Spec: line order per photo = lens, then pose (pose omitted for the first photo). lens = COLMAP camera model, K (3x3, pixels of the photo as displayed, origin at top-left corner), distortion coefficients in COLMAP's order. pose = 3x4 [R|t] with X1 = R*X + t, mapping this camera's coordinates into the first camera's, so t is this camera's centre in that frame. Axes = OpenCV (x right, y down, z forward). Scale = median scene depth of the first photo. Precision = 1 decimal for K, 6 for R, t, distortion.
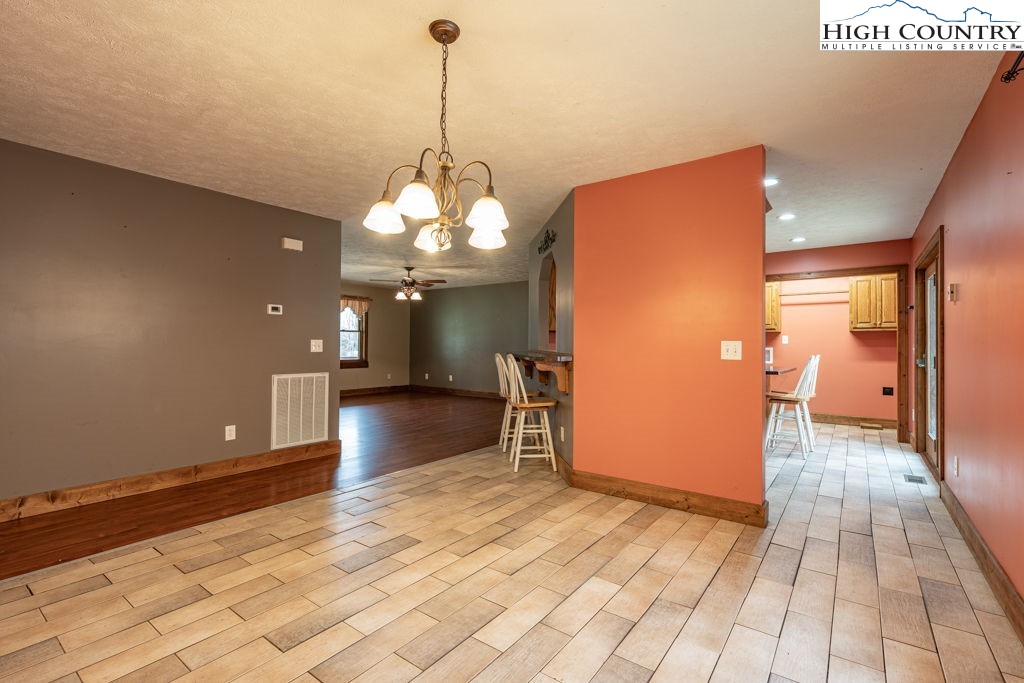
lens RADIAL K [[466.5, 0, 510.6], [0, 466.5, 336.8], [0, 0, 1]] dist [-0.002823, 0.001179]
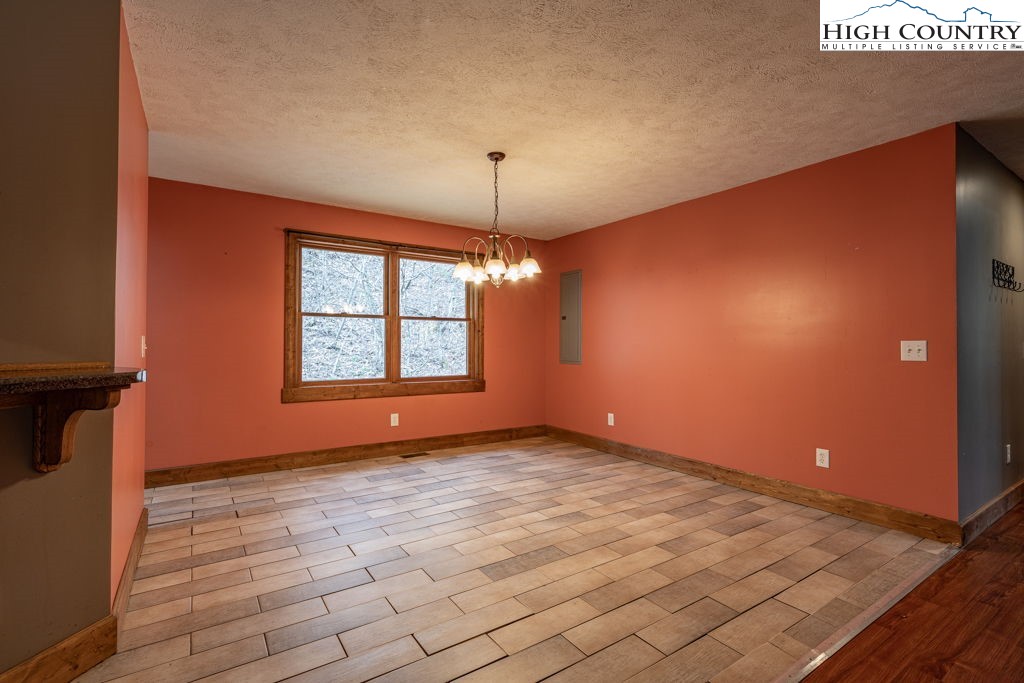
lens RADIAL K [[466.5, 0, 492.3], [0, 466.5, 335.1], [0, 0, 1]] dist [-0.002823, 0.001179]
pose [[-0.930765, -0.004744, 0.365588, -0.479993], [-0.017830, 0.999315, -0.032426, 0.023761], [-0.365184, -0.036700, -0.930212, 1.641789]]
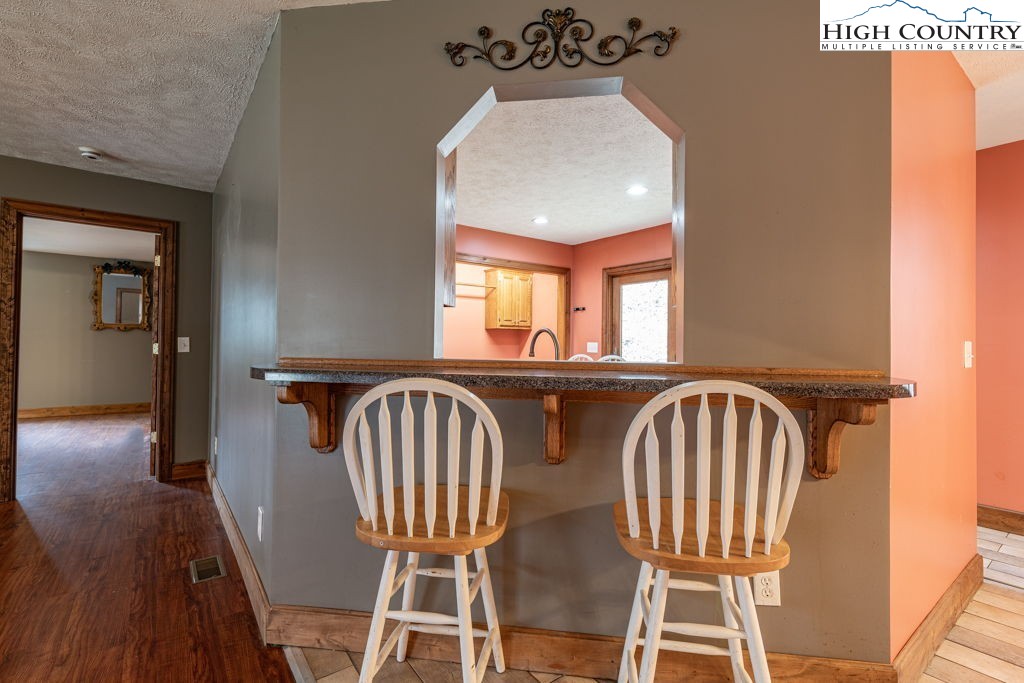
lens RADIAL K [[466.5, 0, 530.8], [0, 466.5, 341.1], [0, 0, 1]] dist [-0.002823, 0.001179]
pose [[0.272223, 0.005195, 0.962220, -0.415231], [-0.025774, 0.999666, 0.001895, 0.023141], [-0.961889, -0.025316, 0.272266, 1.506484]]
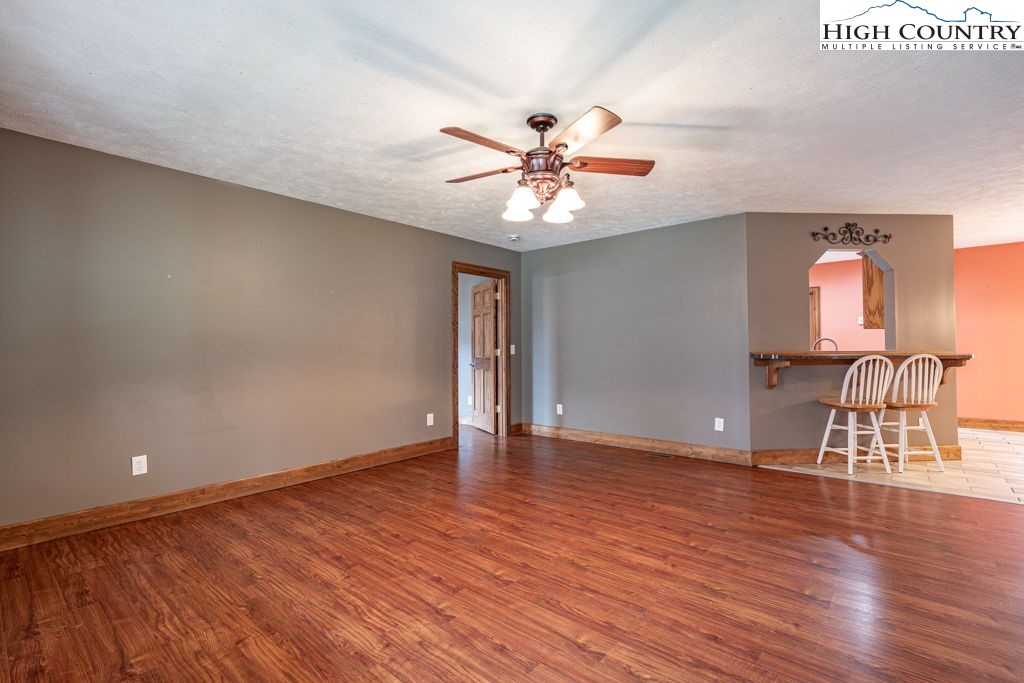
lens RADIAL K [[466.5, 0, 515.4], [0, 466.5, 338.0], [0, 0, 1]] dist [-0.002823, 0.001179]
pose [[0.062802, 0.006420, 0.998005, -1.475078], [-0.008005, 0.999950, -0.005929, 0.023931], [-0.997994, -0.007616, 0.062851, 2.644532]]
